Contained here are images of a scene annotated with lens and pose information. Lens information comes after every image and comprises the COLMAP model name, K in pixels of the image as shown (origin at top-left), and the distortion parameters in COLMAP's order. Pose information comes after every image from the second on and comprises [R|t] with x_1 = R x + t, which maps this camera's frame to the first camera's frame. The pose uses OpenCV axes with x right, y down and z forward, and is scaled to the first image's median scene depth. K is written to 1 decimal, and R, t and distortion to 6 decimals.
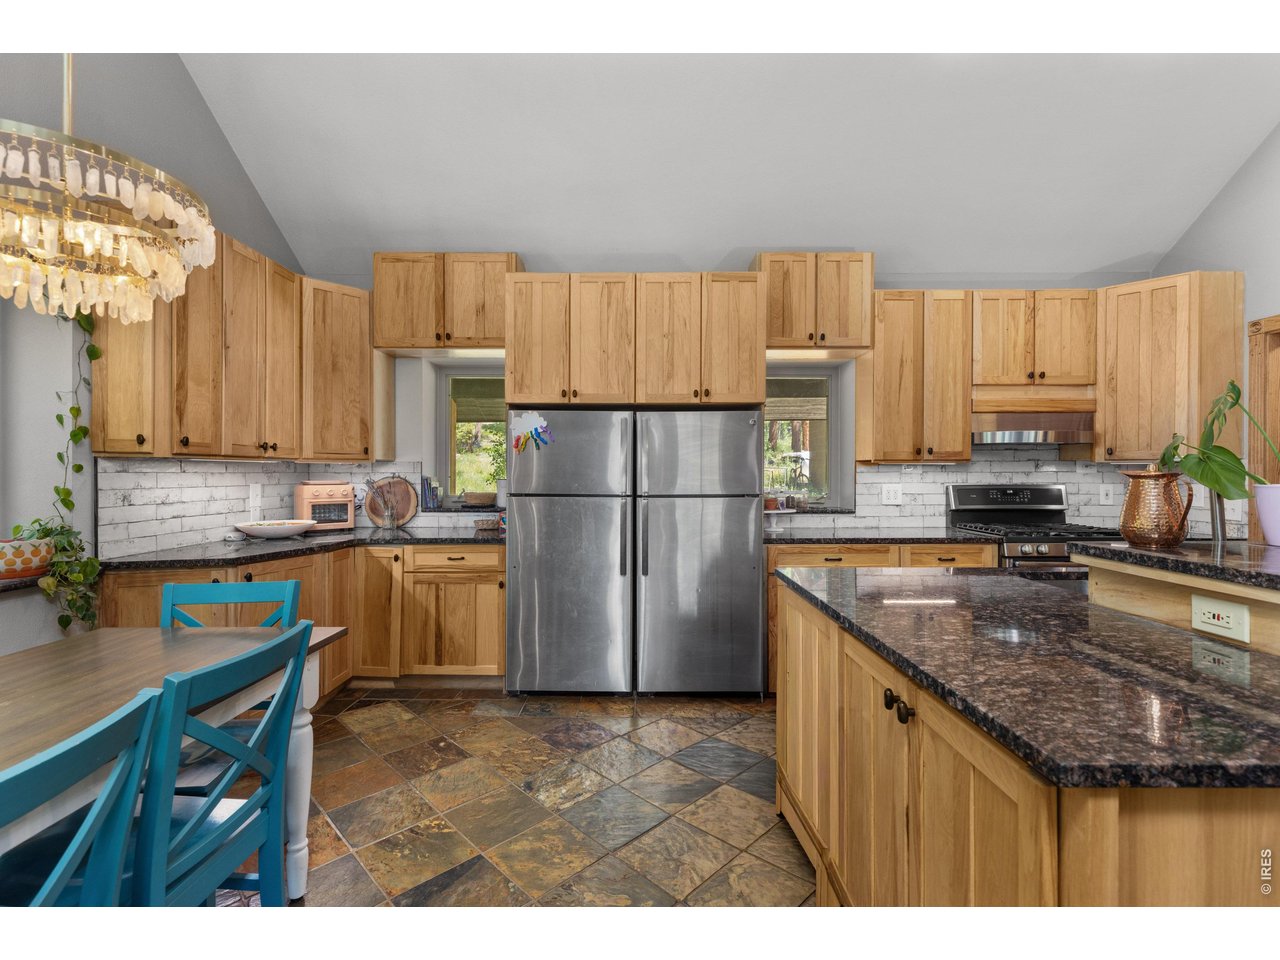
lens RADIAL K [[580.3, 0, 637.9], [0, 580.3, 477.3], [0, 0, 1]] dist [0.000696, 0.000837]
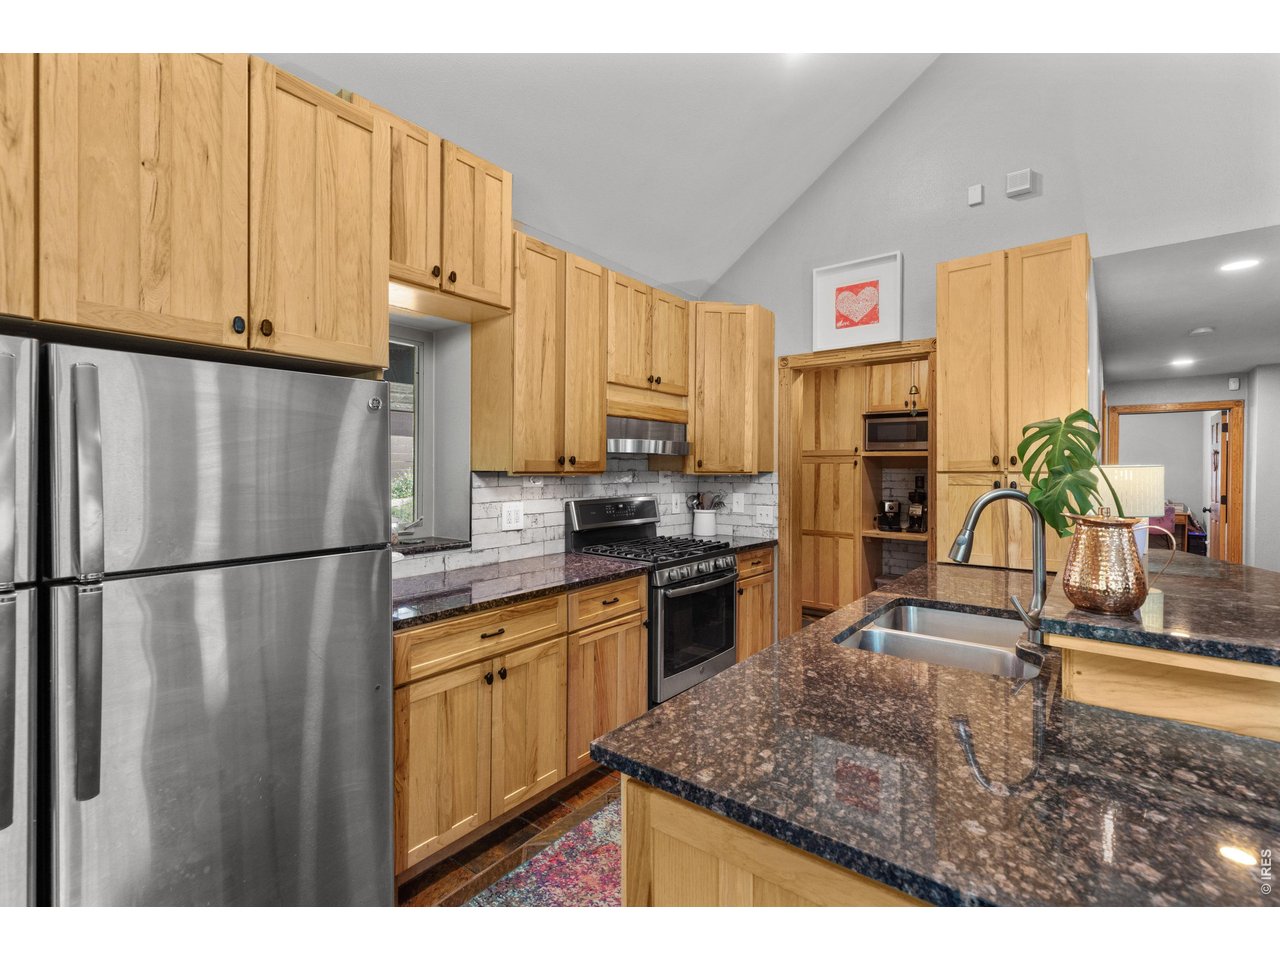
lens RADIAL K [[580.3, 0, 635.9], [0, 580.3, 473.9], [0, 0, 1]] dist [0.000696, 0.000837]
pose [[0.621629, -0.003742, 0.783303, -0.052405], [0.000559, 0.999990, 0.004333, -0.030870], [-0.783311, -0.002255, 0.621626, 0.452924]]
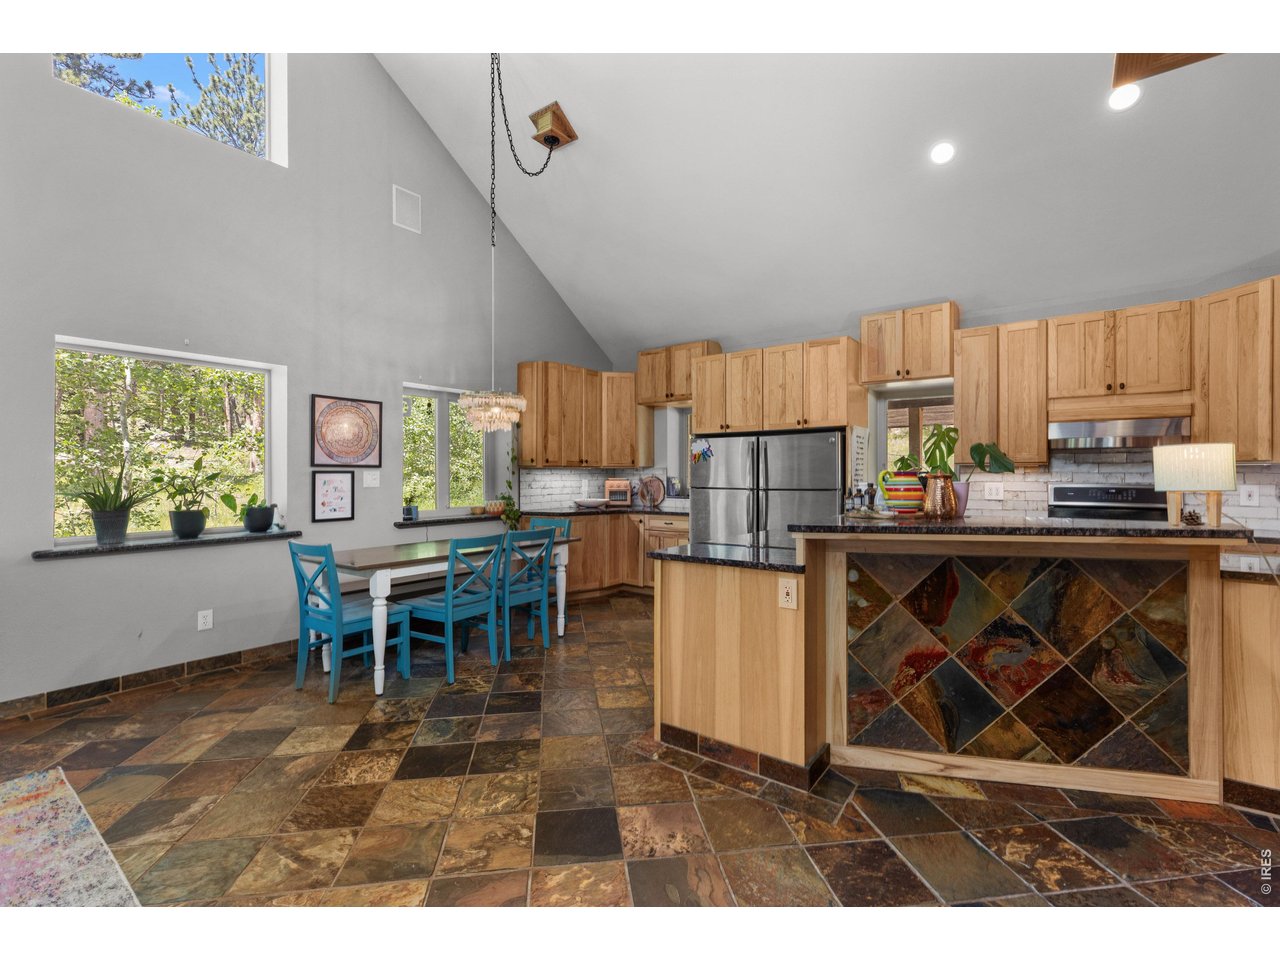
lens RADIAL K [[580.3, 0, 635.2], [0, 580.3, 473.9], [0, 0, 1]] dist [0.000696, 0.000837]
pose [[0.802994, -0.000604, -0.595987, 0.612430], [-0.002207, 0.999990, -0.003988, -0.001076], [0.595983, 0.004518, 0.802984, -0.446273]]
